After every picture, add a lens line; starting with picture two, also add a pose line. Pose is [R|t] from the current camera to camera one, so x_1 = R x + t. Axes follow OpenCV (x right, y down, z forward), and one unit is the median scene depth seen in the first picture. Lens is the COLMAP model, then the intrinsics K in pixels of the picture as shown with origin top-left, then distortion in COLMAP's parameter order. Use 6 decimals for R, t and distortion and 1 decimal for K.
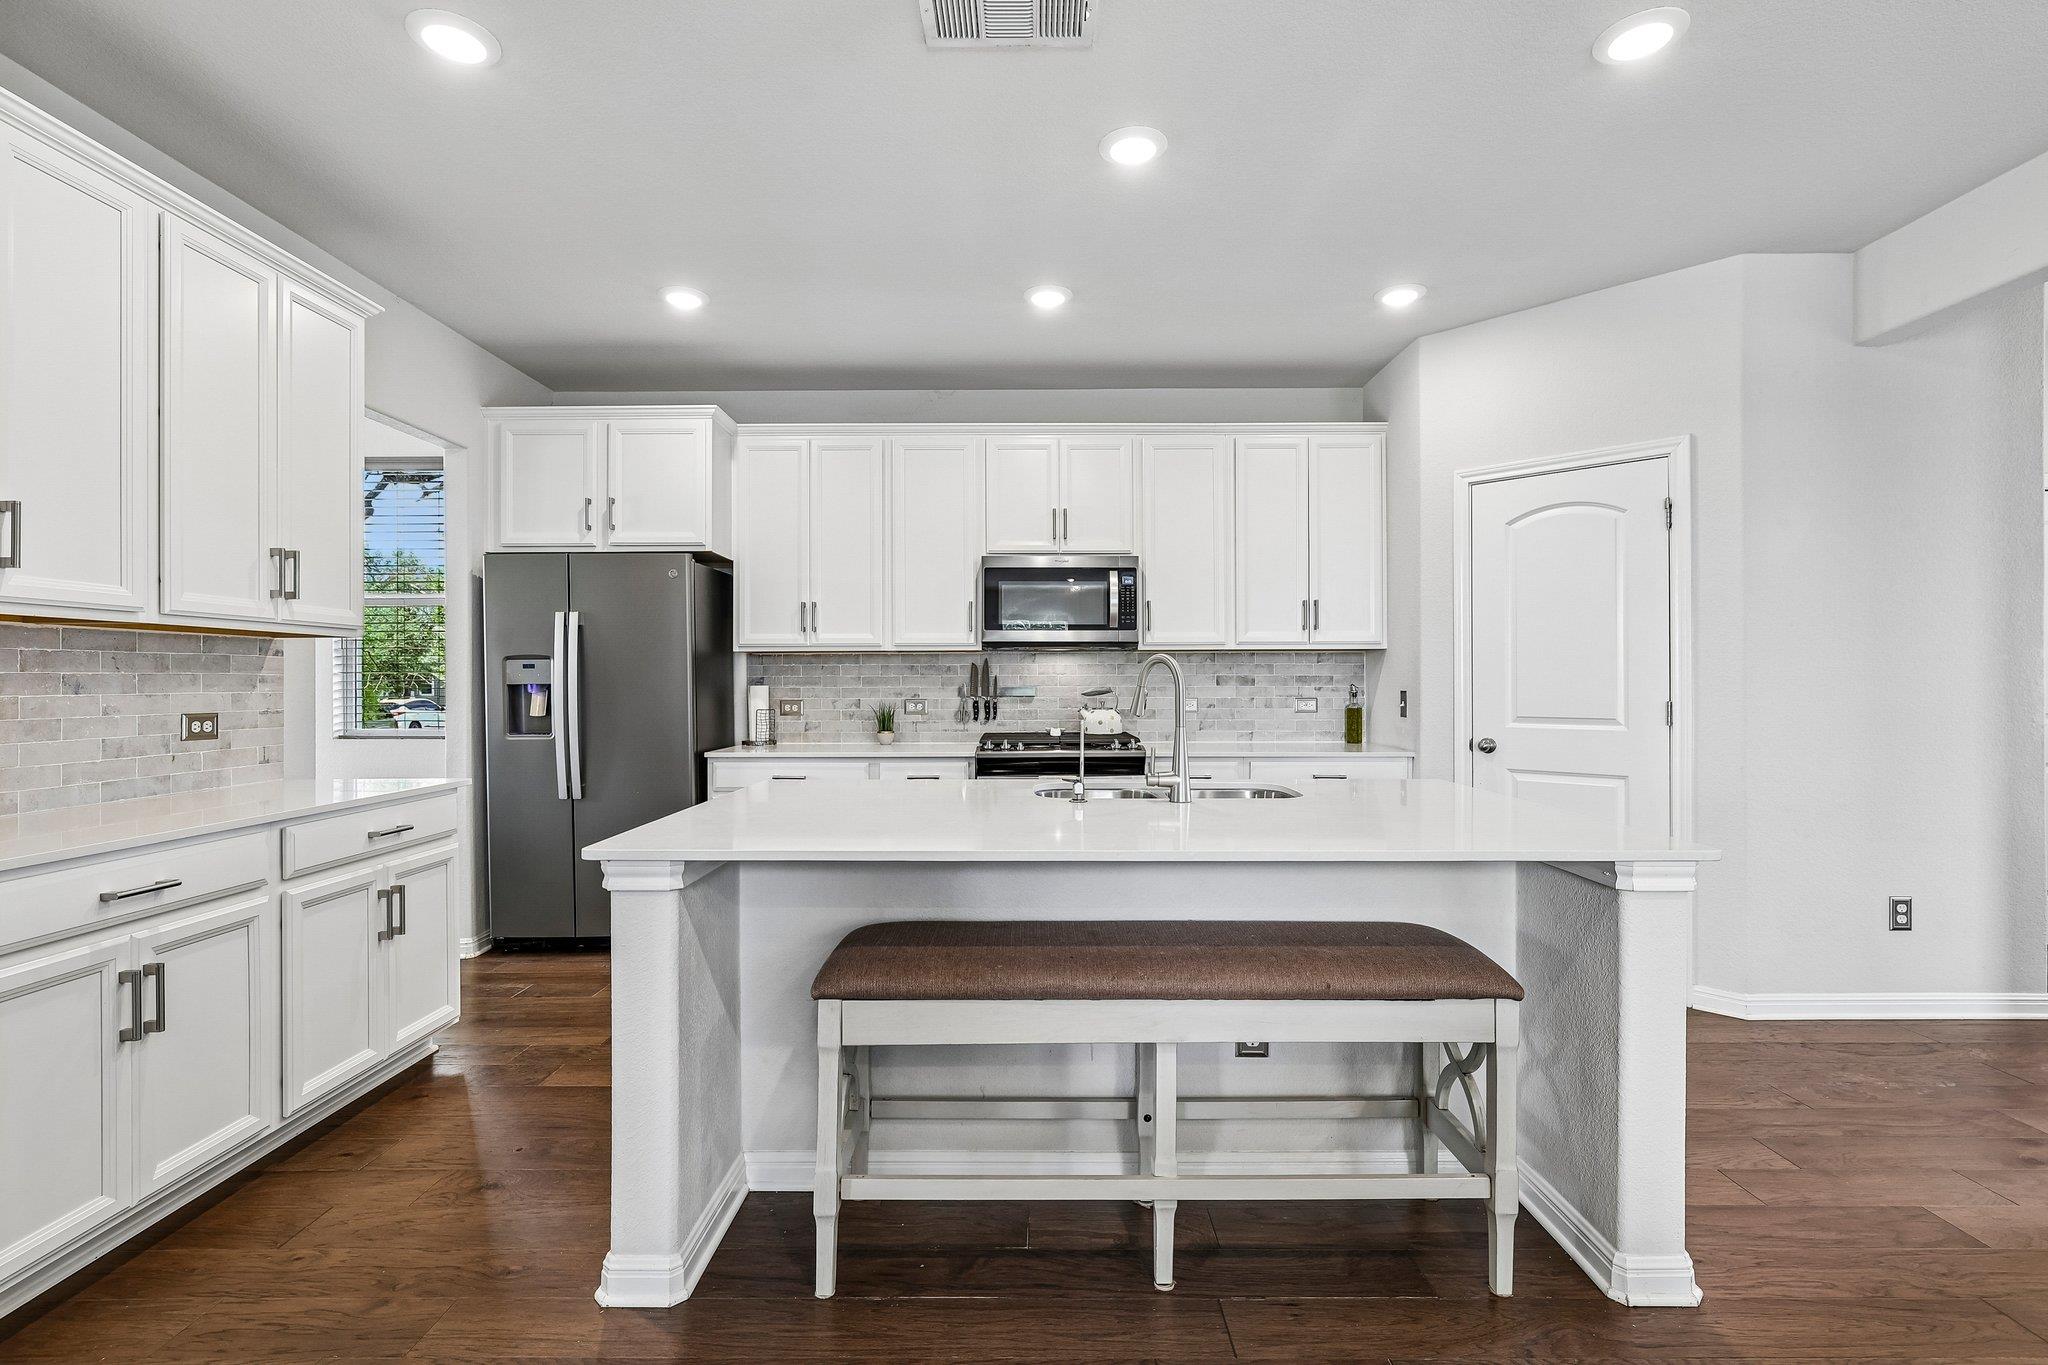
lens RADIAL K [[945.4, 0, 1024.0], [0, 945.4, 682.5], [0, 0, 1]] dist [0.002113, -0.000097]
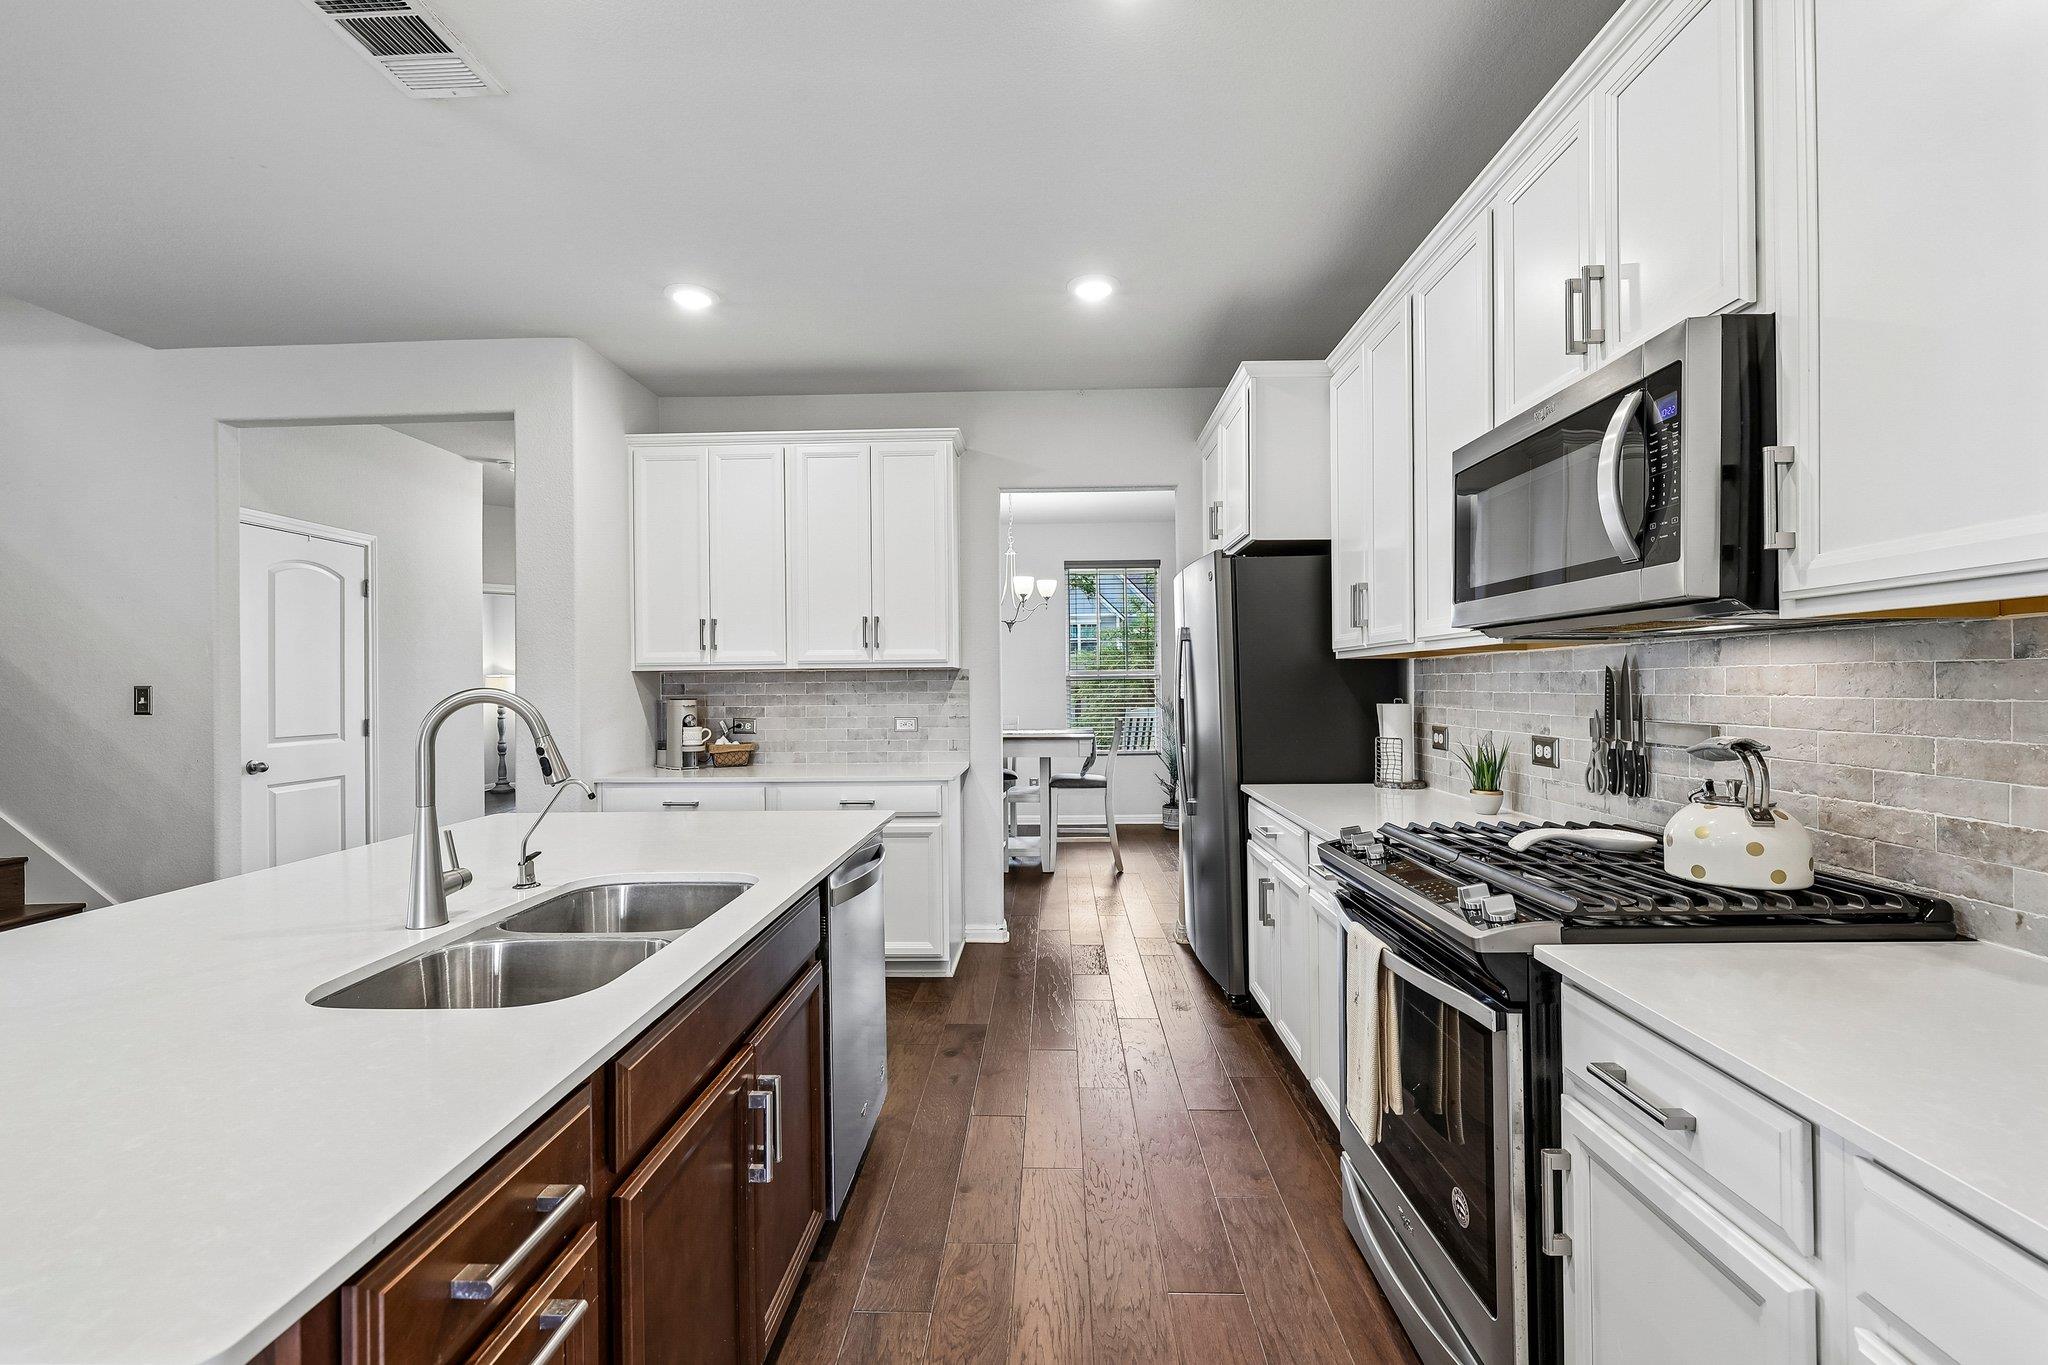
lens RADIAL K [[861.8, 0, 1028.0], [0, 861.8, 680.7], [0, 0, 1]] dist [-0.000179, -0.000277]
pose [[-0.023133, -0.000061, -0.999732, 0.399178], [0.009322, 0.999957, -0.000276, -0.017577], [0.999689, -0.009325, -0.023132, 0.778768]]
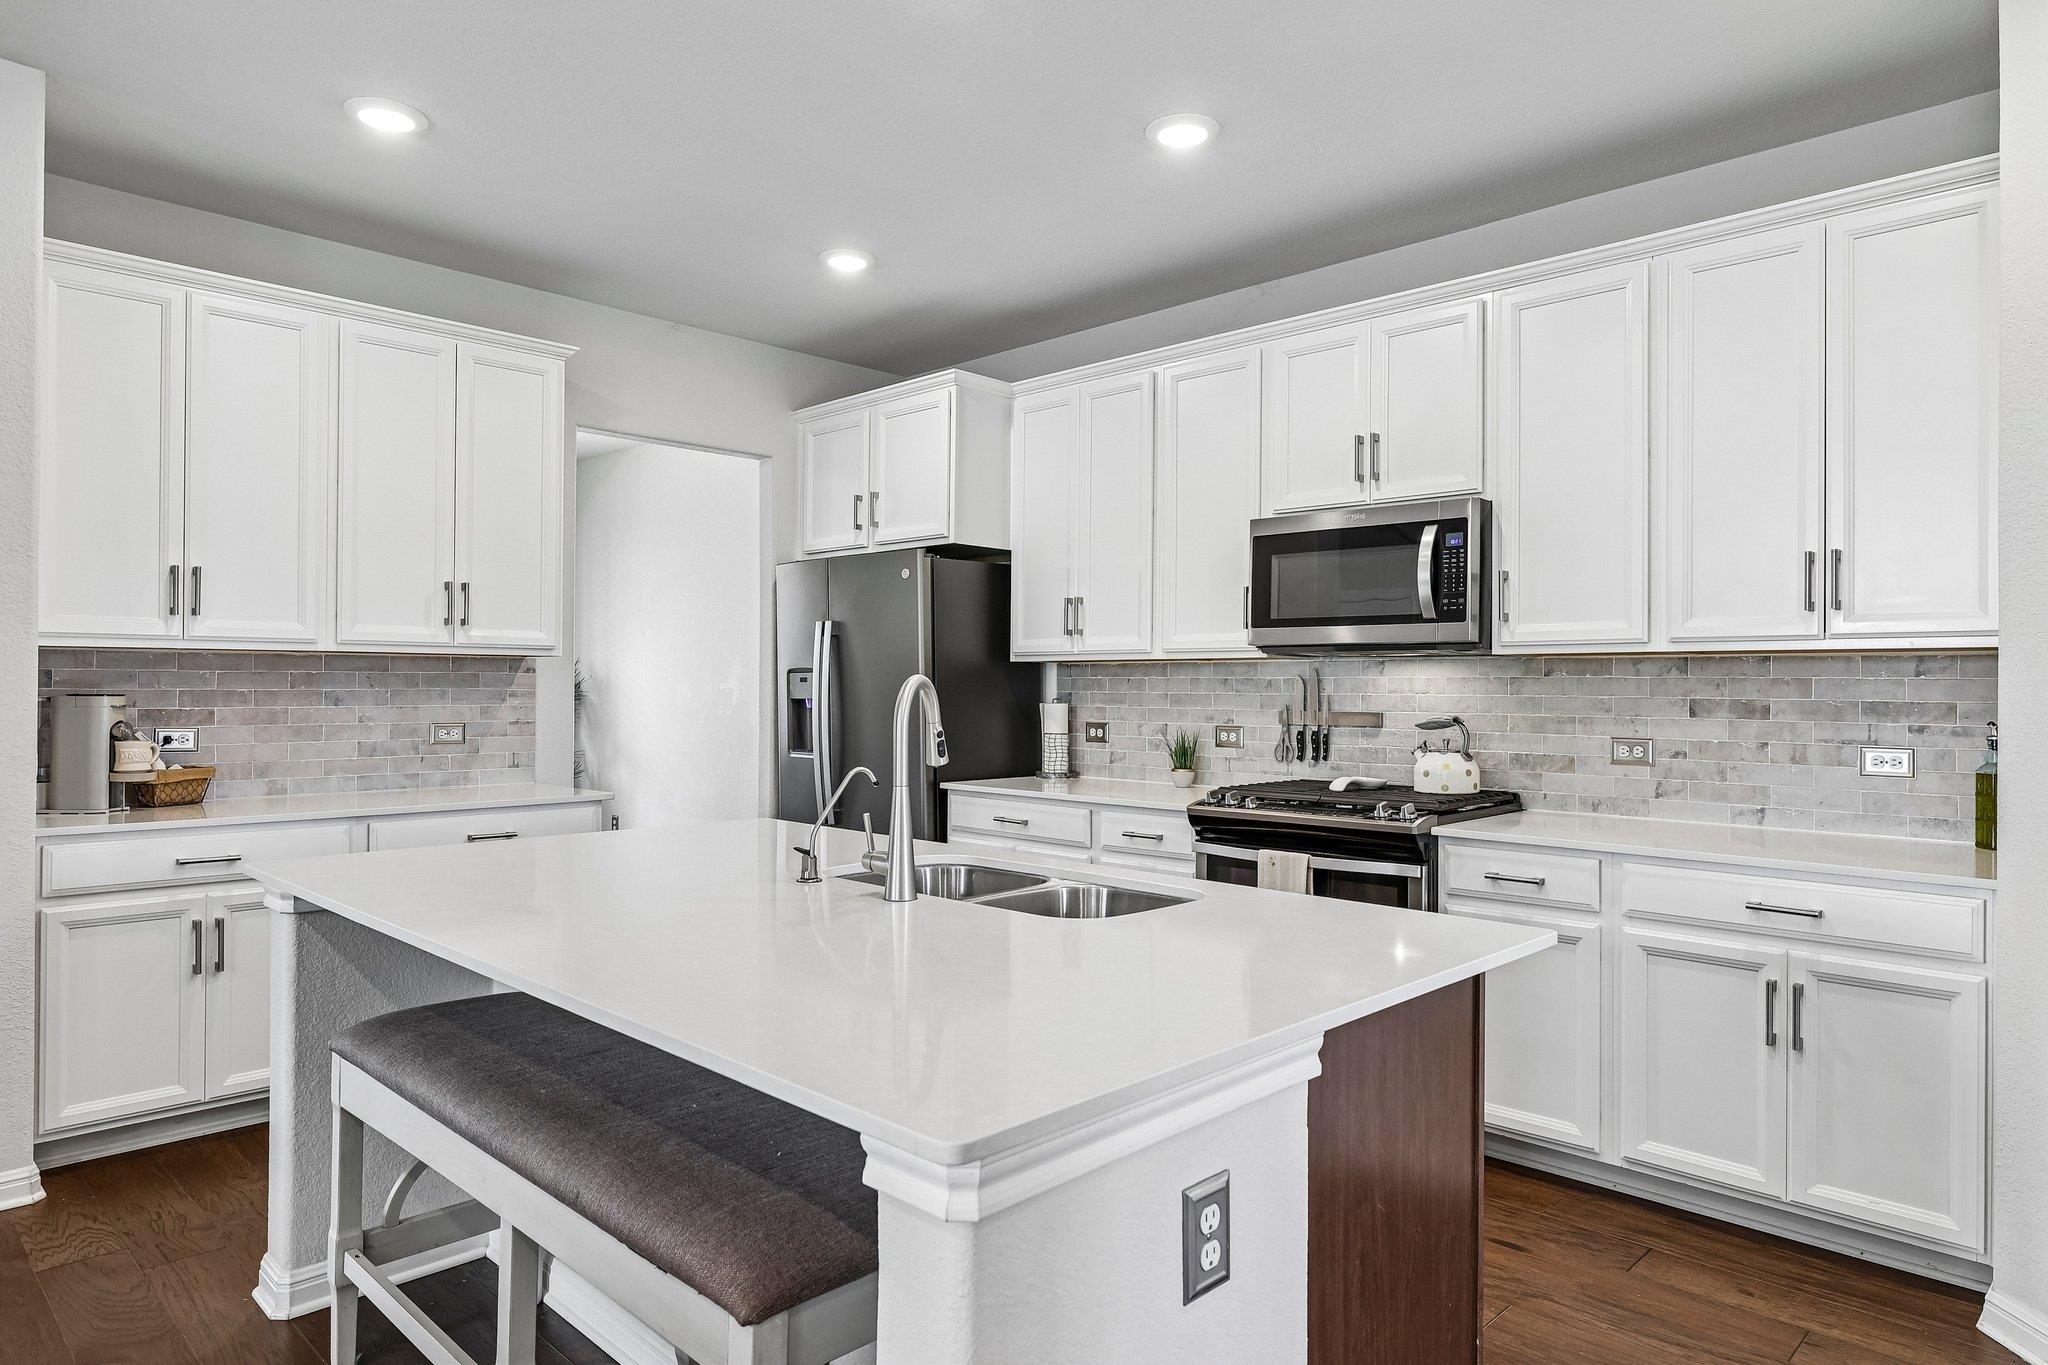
lens RADIAL K [[1245.2, 0, 1020.7], [0, 1245.2, 673.2], [0, 0, 1]] dist [-0.001983, 0.000181]
pose [[0.716374, 0.000170, -0.697717, 0.457339], [-0.008470, 0.999928, -0.008453, -0.013832], [0.697665, 0.011965, 0.716324, 0.237833]]
